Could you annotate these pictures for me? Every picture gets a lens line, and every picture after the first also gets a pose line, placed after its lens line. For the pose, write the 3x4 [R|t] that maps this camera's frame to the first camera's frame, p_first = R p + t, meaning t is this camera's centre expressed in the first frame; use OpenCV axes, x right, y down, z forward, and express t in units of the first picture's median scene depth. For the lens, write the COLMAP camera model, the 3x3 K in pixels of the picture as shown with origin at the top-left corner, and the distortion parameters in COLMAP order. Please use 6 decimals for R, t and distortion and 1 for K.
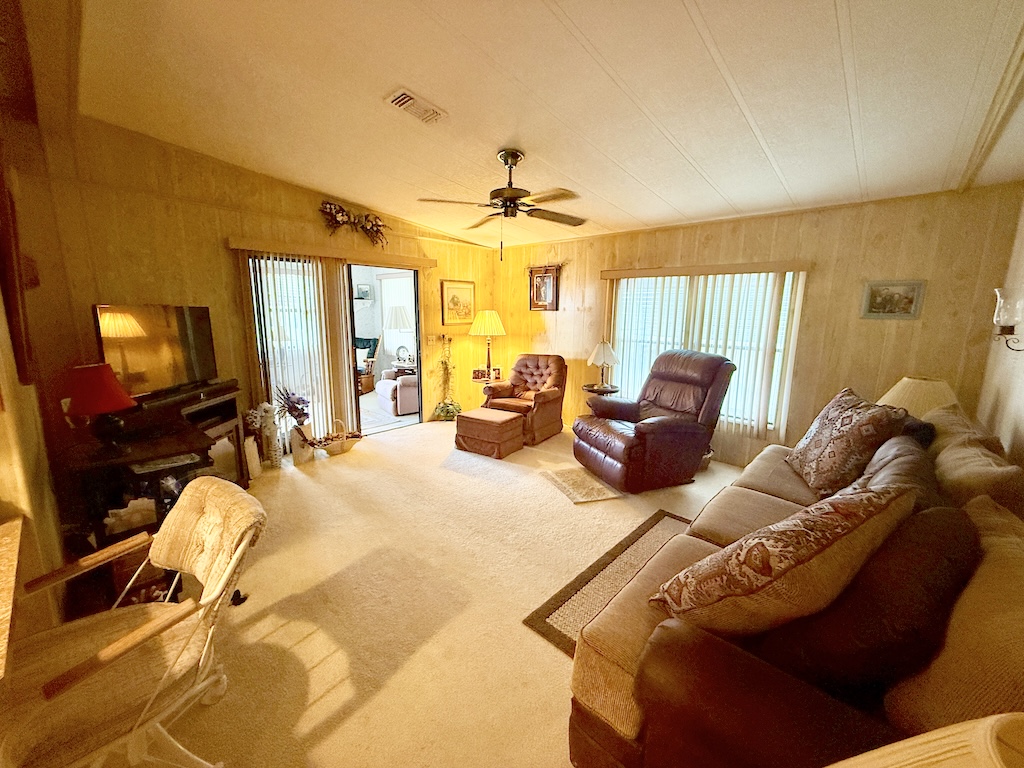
lens RADIAL K [[406.3, 0, 508.3], [0, 406.3, 387.2], [0, 0, 1]] dist [-0.001223, 0.000919]
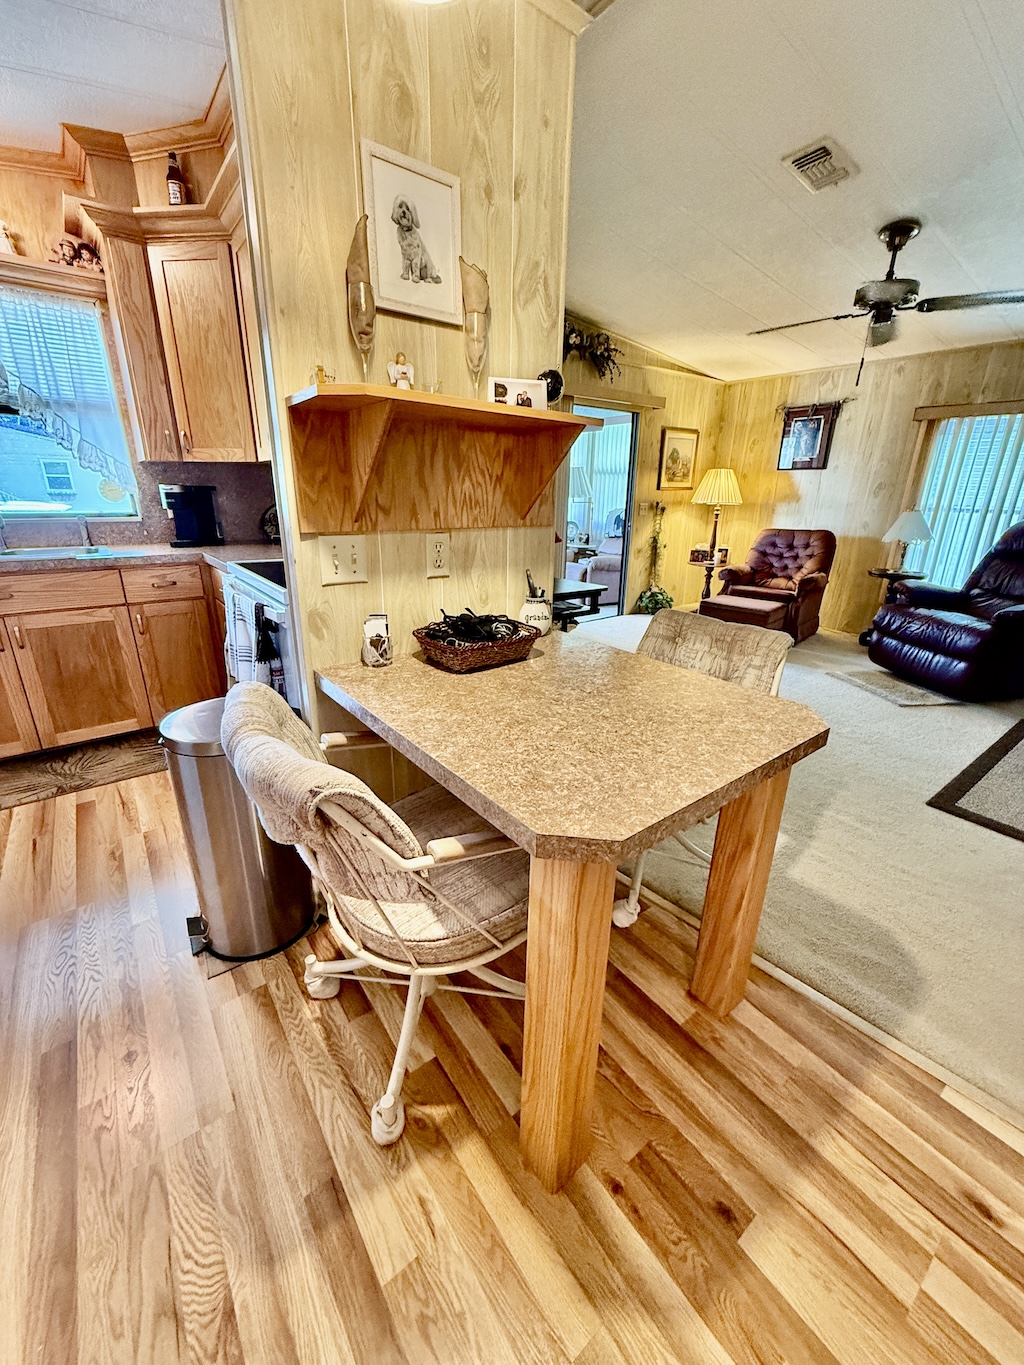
lens RADIAL K [[541.6, 0, 512.7], [0, 541.6, 681.5], [0, 0, 1]] dist [-0.001223, 0.000919]
pose [[0.985925, 0.060502, -0.155857, -0.265322], [-0.035546, 0.986768, 0.158195, 0.057532], [0.163366, -0.150428, 0.975030, -0.107788]]
